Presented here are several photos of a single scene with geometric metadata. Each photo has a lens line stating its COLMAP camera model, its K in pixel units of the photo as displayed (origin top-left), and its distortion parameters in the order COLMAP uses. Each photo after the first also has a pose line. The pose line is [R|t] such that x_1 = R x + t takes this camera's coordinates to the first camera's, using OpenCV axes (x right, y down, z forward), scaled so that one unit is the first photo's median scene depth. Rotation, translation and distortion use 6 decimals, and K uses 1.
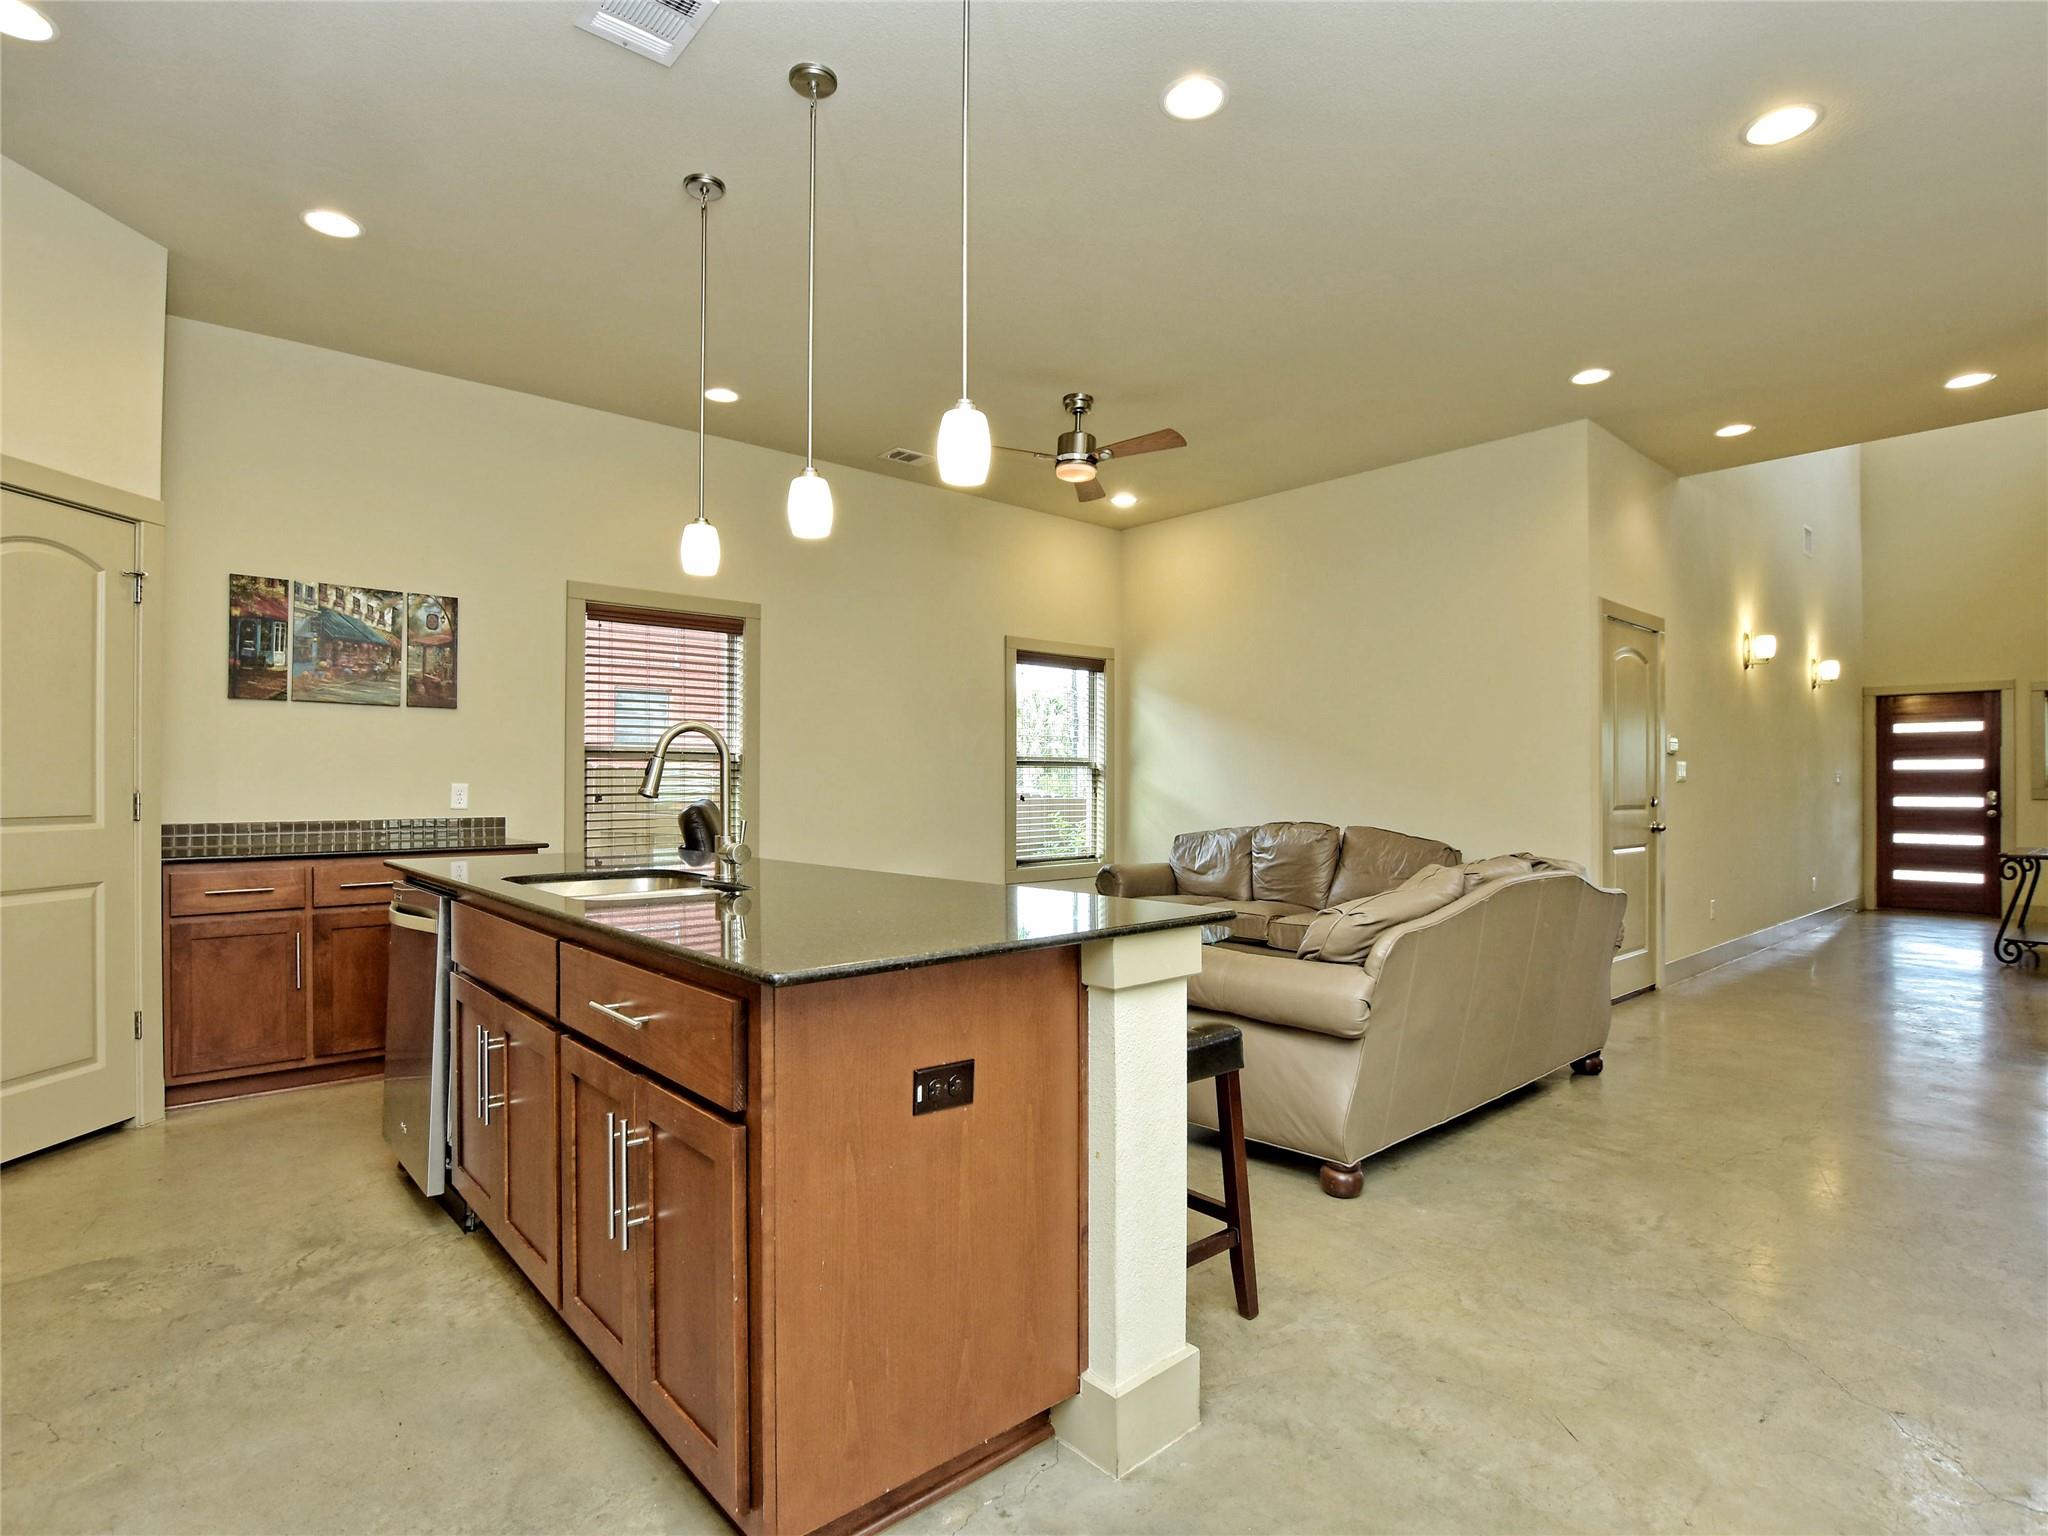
lens RADIAL K [[1045.3, 0, 1026.4], [0, 1045.3, 779.2], [0, 0, 1]] dist [-0.026924, -0.000249]
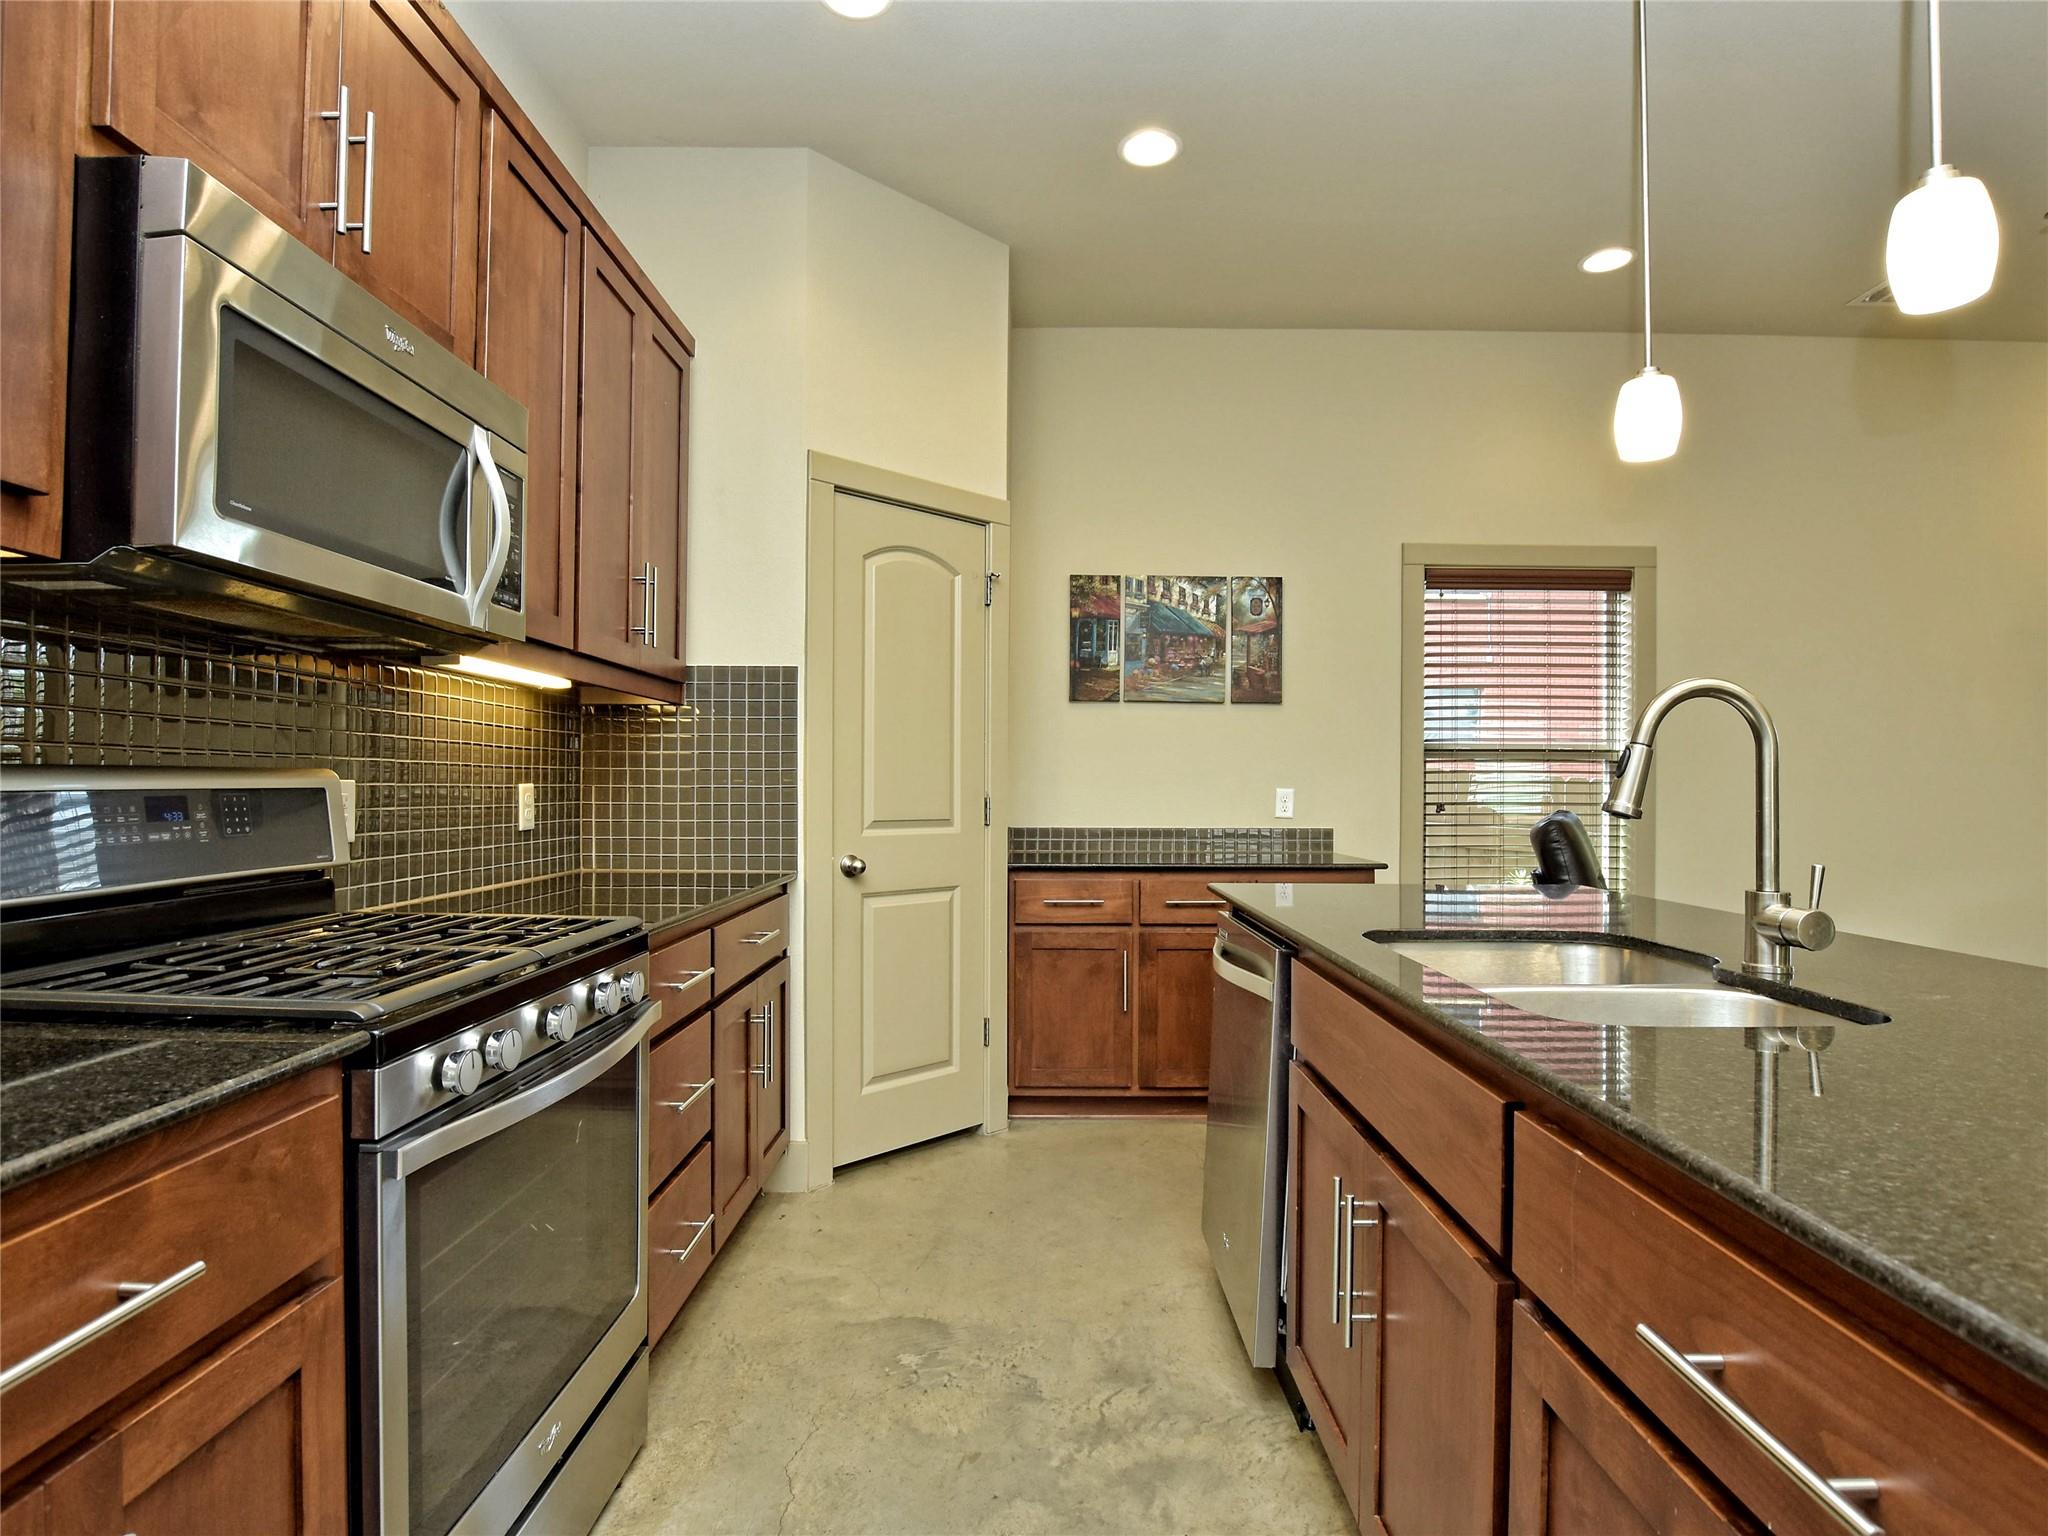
lens RADIAL K [[1045.3, 0, 1026.4], [0, 1045.3, 779.2], [0, 0, 1]] dist [-0.026924, -0.000249]
pose [[0.744859, -0.001225, -0.667221, -0.113416], [-0.002407, 0.999987, -0.004523, 0.000476], [0.667217, 0.004975, 0.744846, 0.185429]]
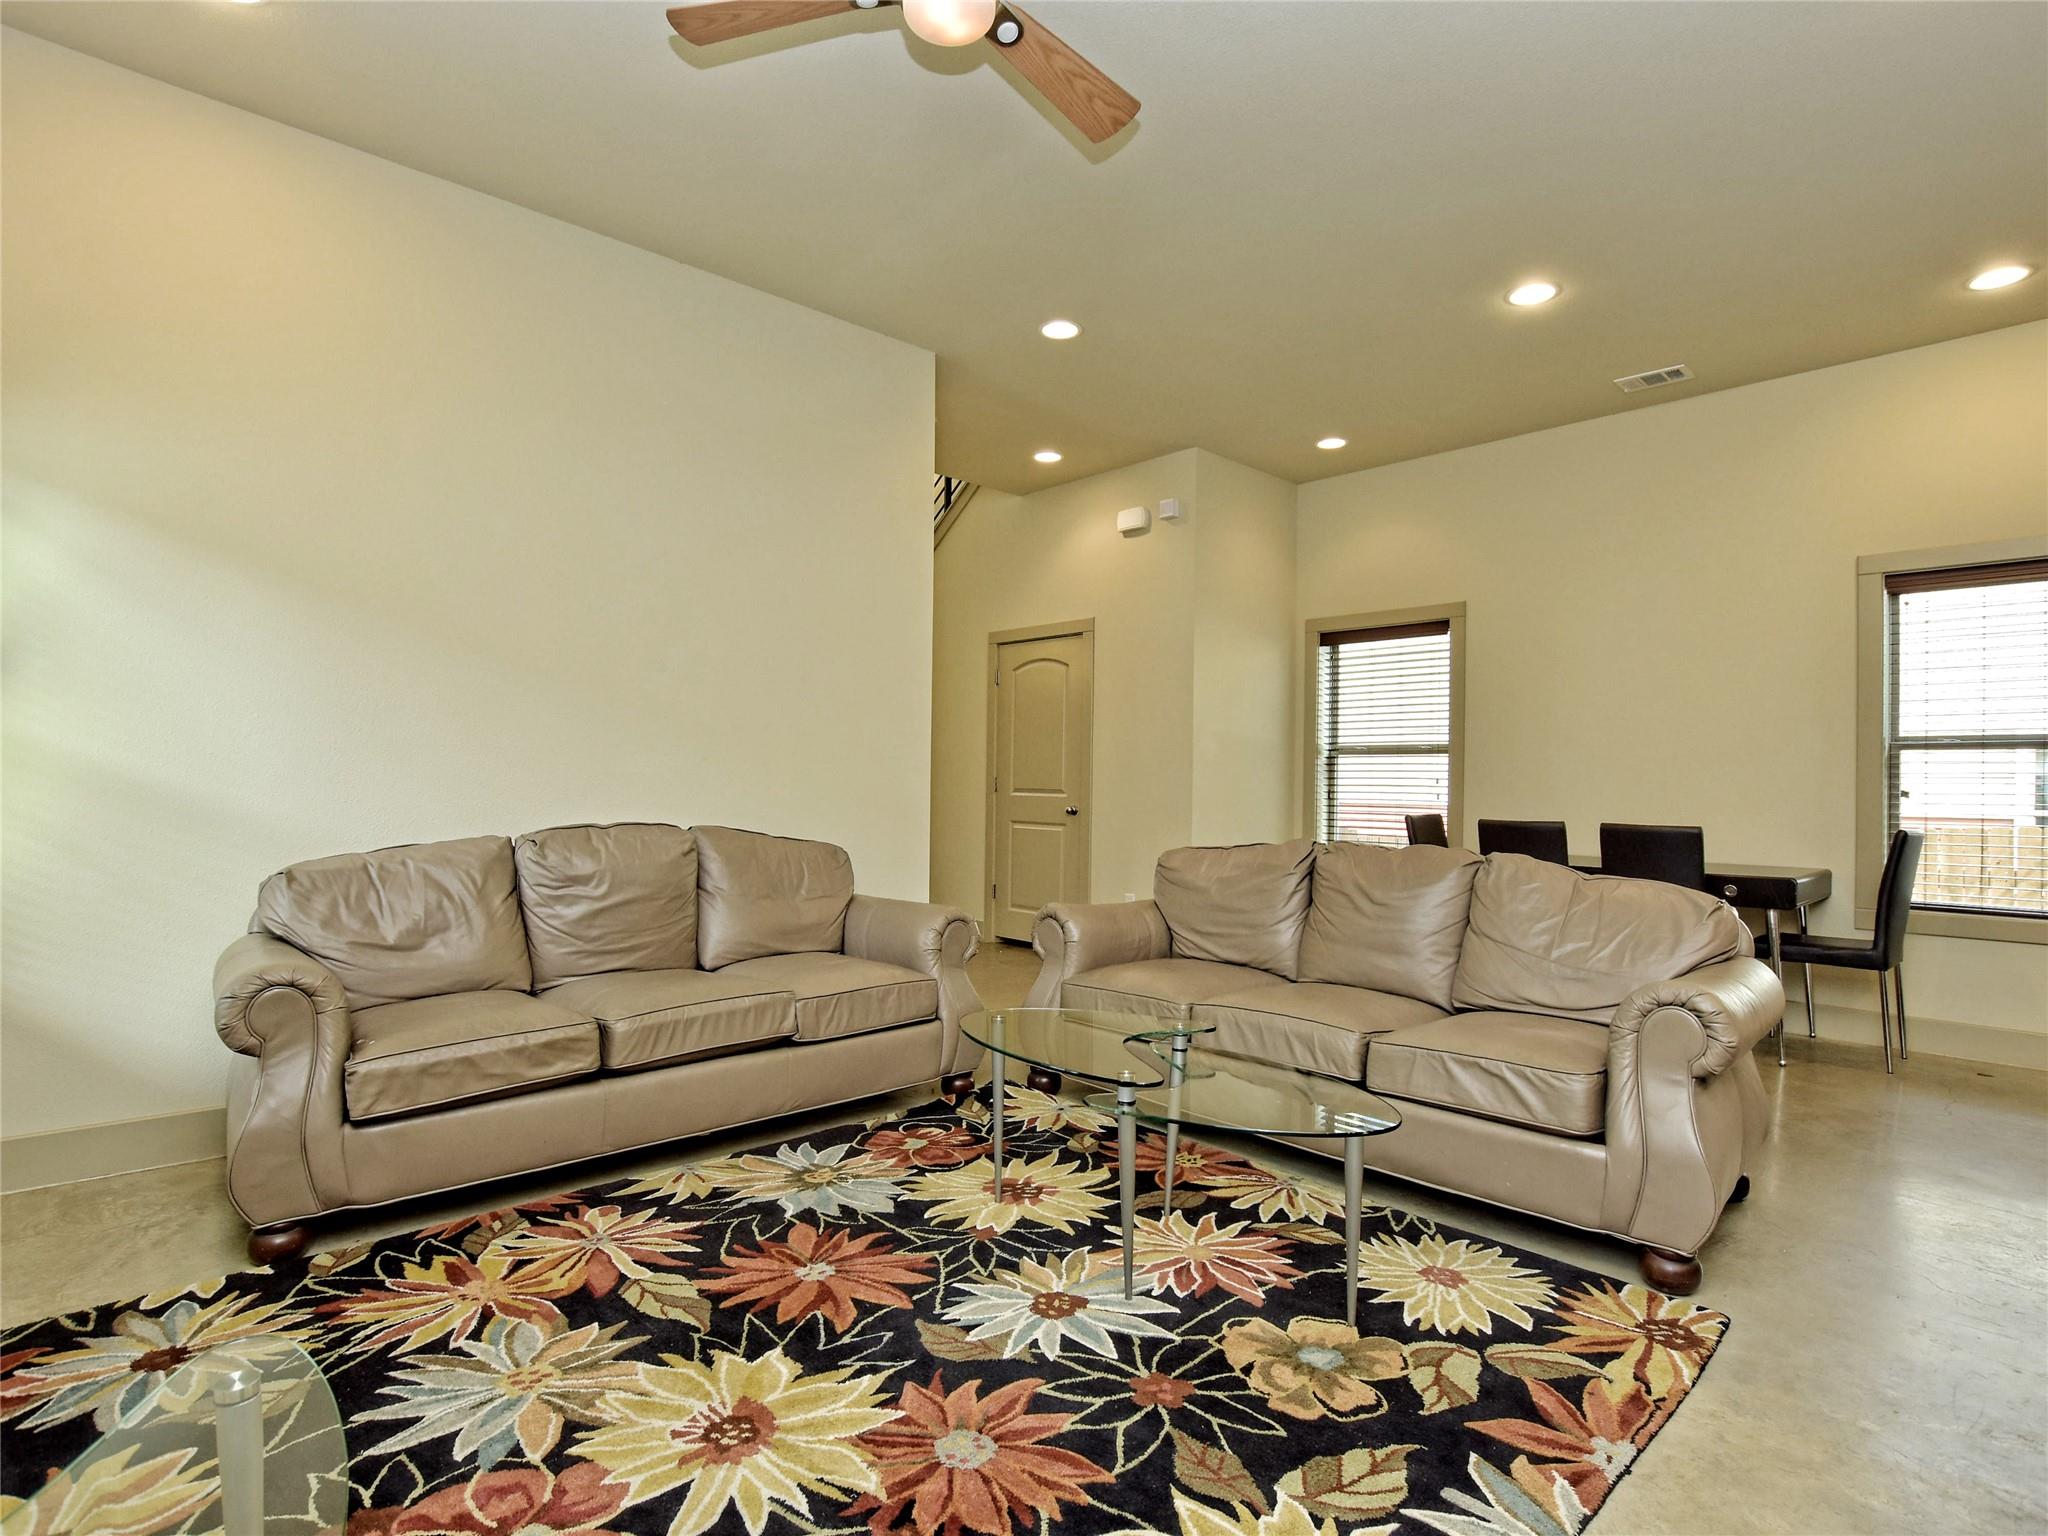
lens RADIAL K [[1027.2, 0, 1024.0], [0, 1027.2, 768.0], [0, 0, 1]] dist [-0.025506, 0.000138]
pose [[-0.009966, 0.011154, 0.999888, -0.367558], [-0.028079, 0.999540, -0.011429, 0.012954], [-0.999556, -0.028190, -0.009648, 0.968810]]
